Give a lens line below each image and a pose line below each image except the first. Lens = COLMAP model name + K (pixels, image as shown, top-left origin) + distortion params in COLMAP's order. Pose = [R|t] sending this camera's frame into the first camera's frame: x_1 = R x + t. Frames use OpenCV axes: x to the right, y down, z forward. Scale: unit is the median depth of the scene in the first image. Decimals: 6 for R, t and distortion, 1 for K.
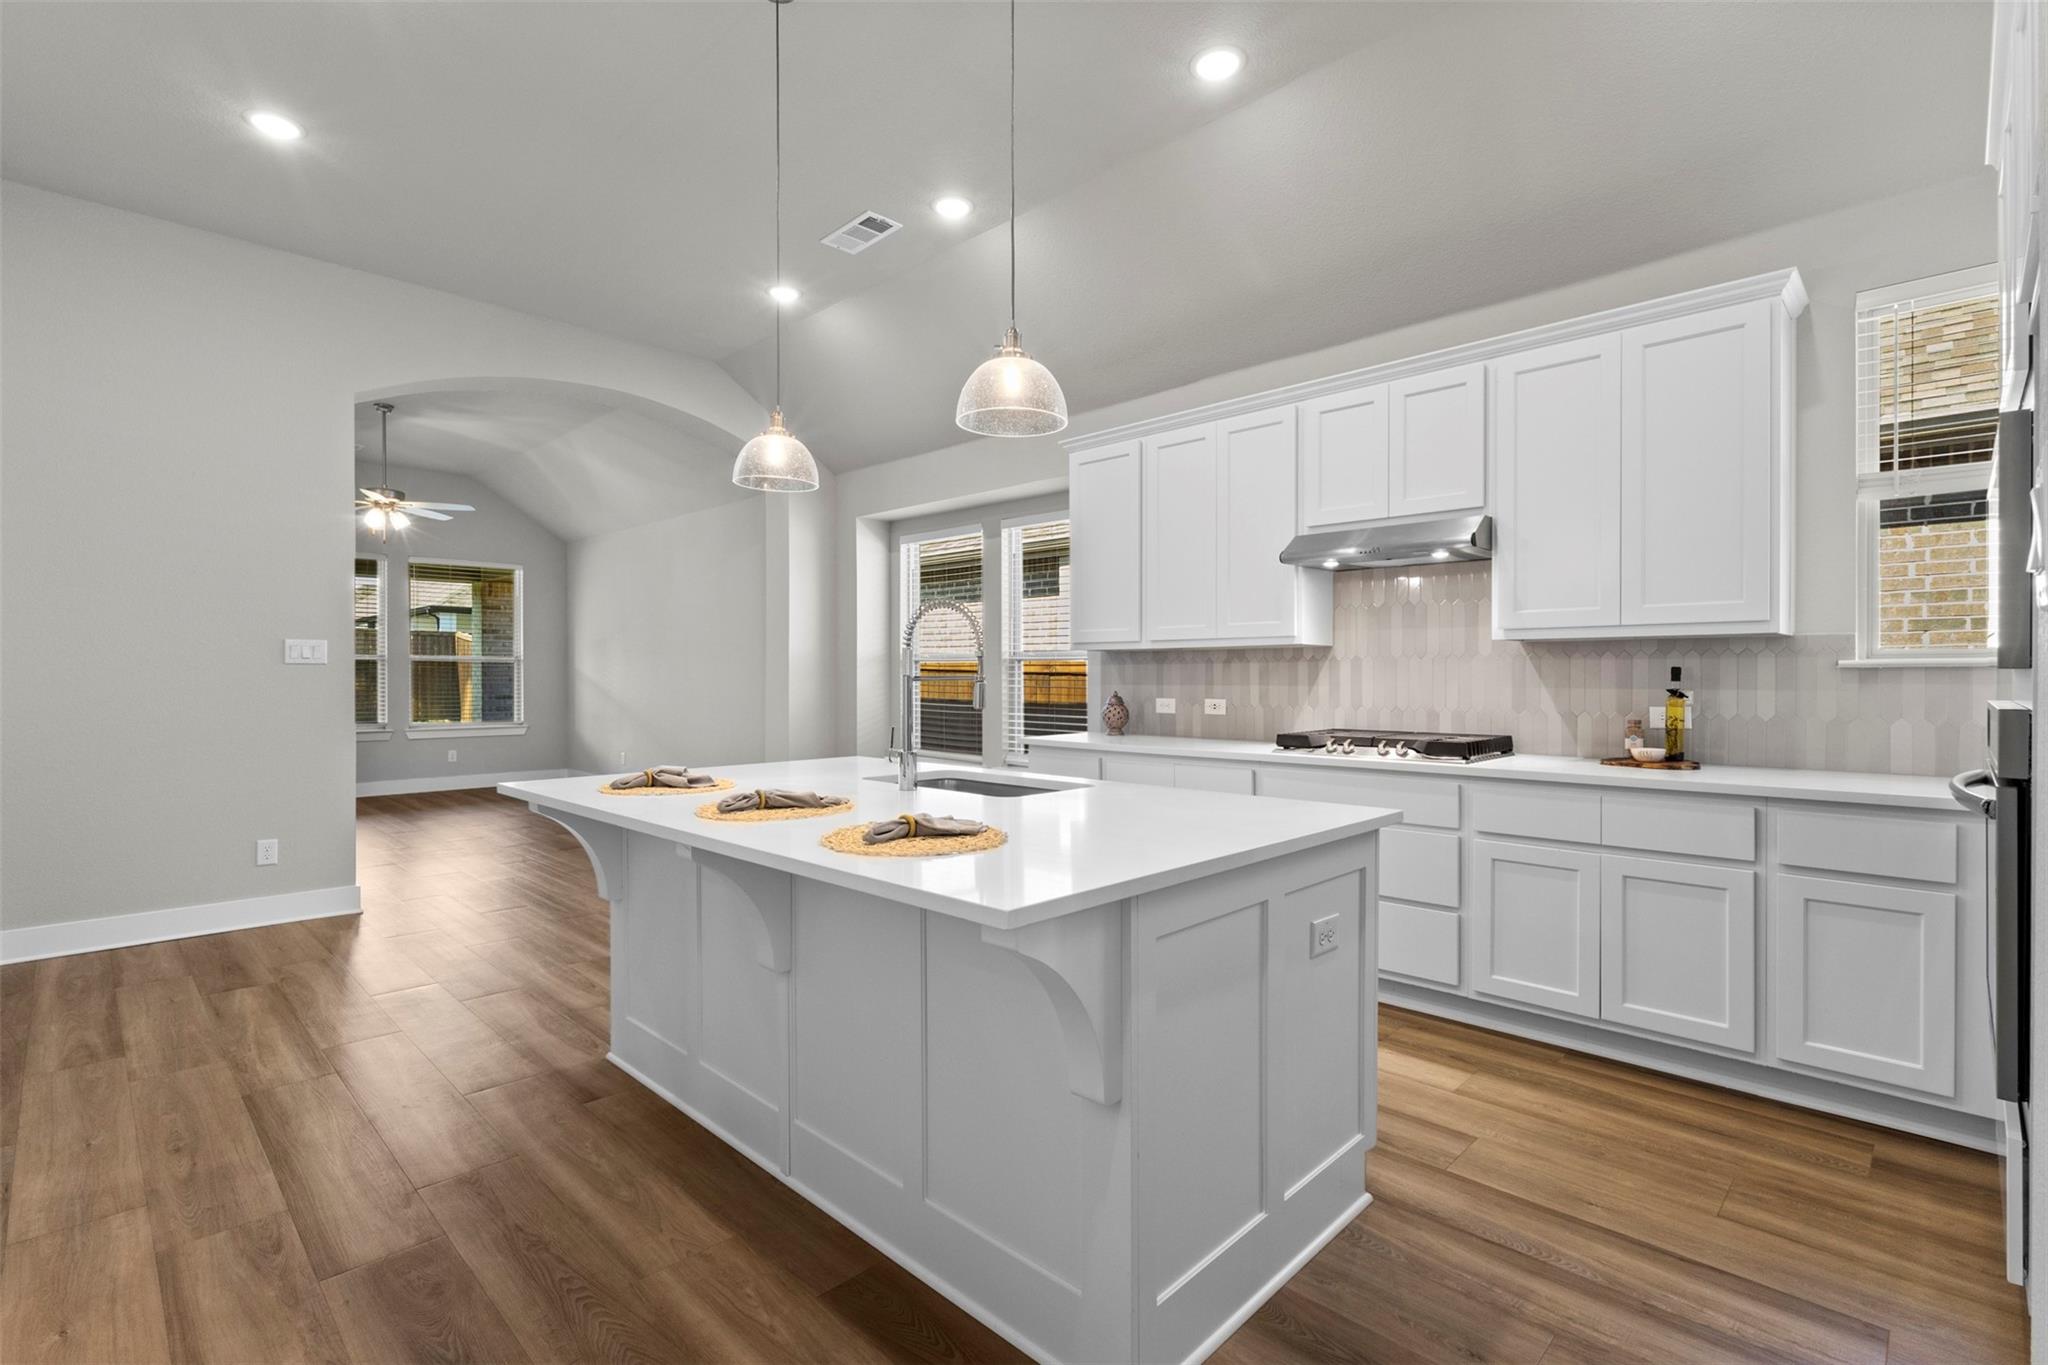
lens RADIAL K [[952.9, 0, 1042.3], [0, 952.9, 686.3], [0, 0, 1]] dist [-0.004515, 0.000863]
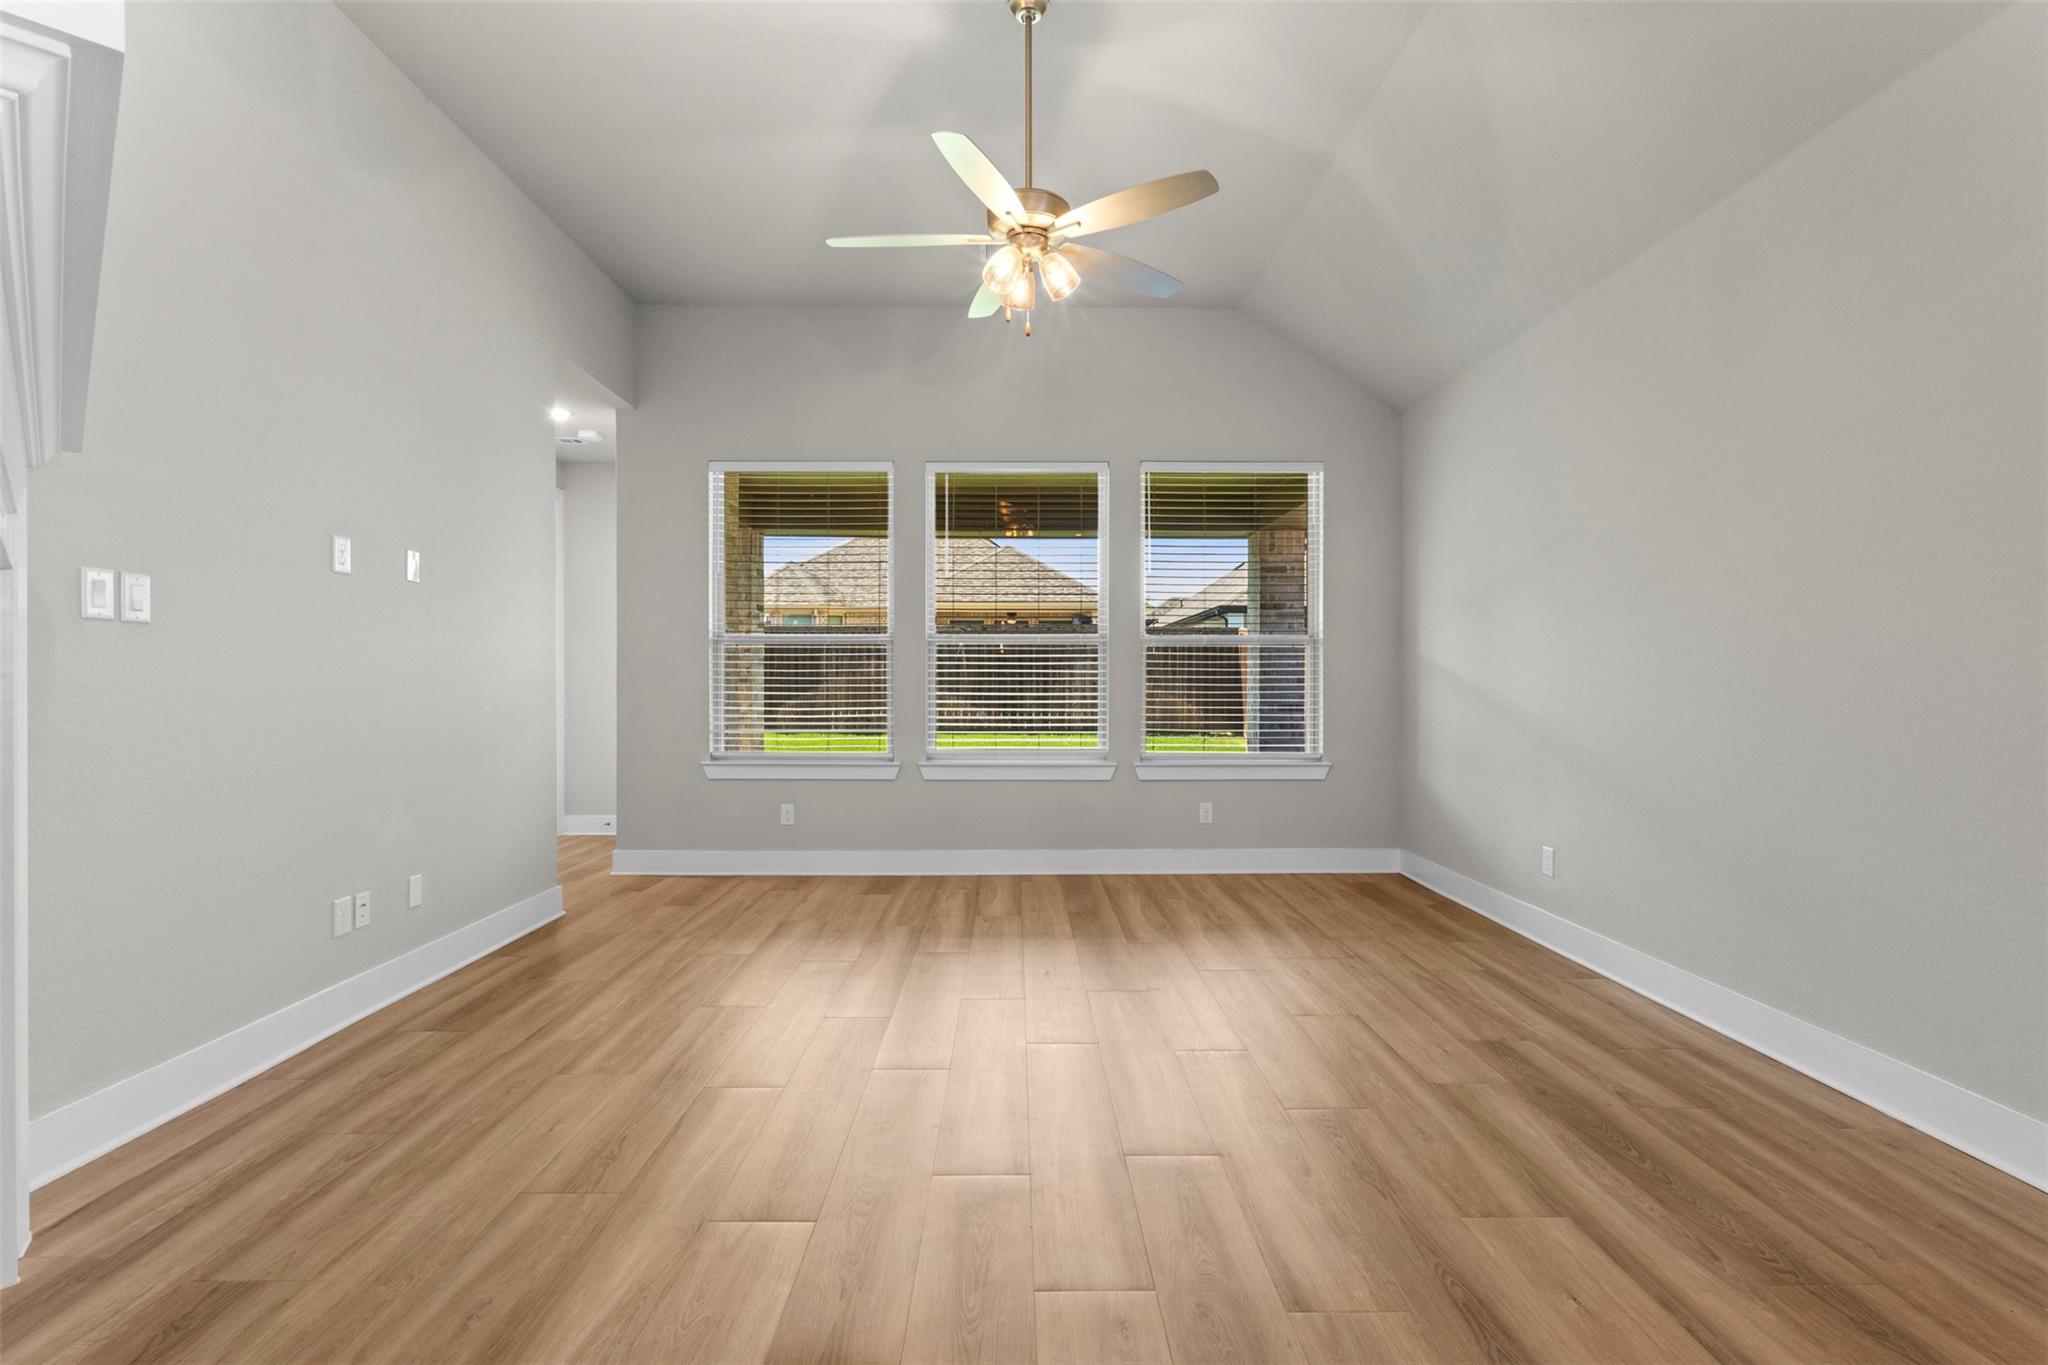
lens RADIAL K [[952.9, 0, 1022.7], [0, 952.9, 681.6], [0, 0, 1]] dist [-0.004515, 0.000863]
pose [[0.706115, -0.002388, -0.708093, -0.629175], [-0.008619, 0.999891, -0.011967, 0.007808], [0.708044, 0.014553, 0.706018, 1.107761]]
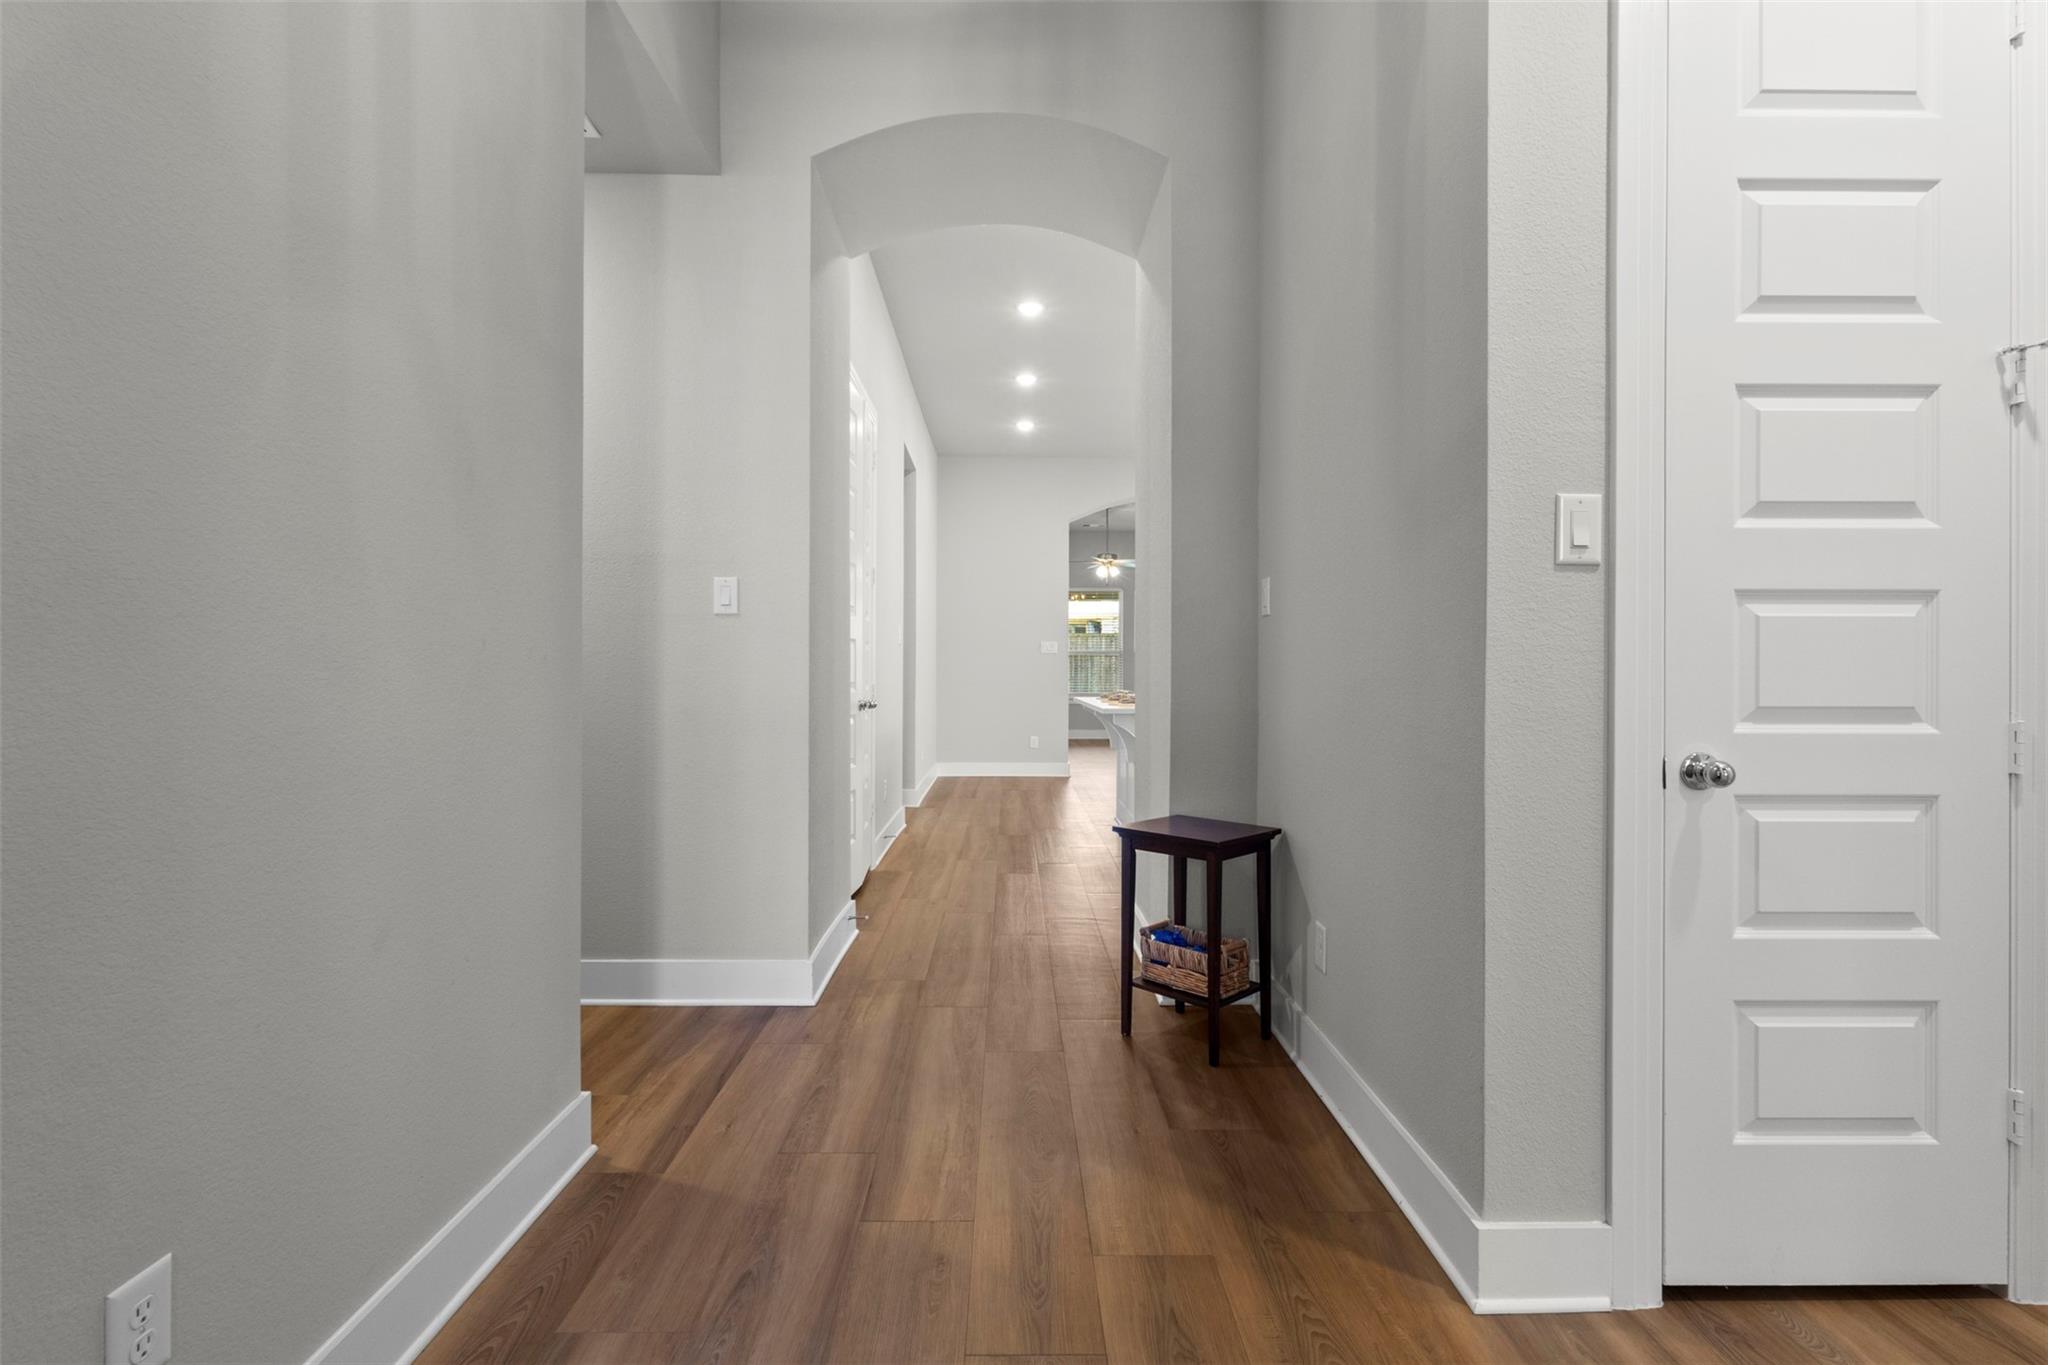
lens RADIAL K [[952.9, 0, 1023.0], [0, 952.9, 683.8], [0, 0, 1]] dist [-0.004515, 0.000863]
pose [[0.708345, 0.008439, -0.705816, 0.656516], [-0.008629, 0.999957, 0.003296, 0.037136], [0.705814, 0.003756, 0.708388, -0.515448]]
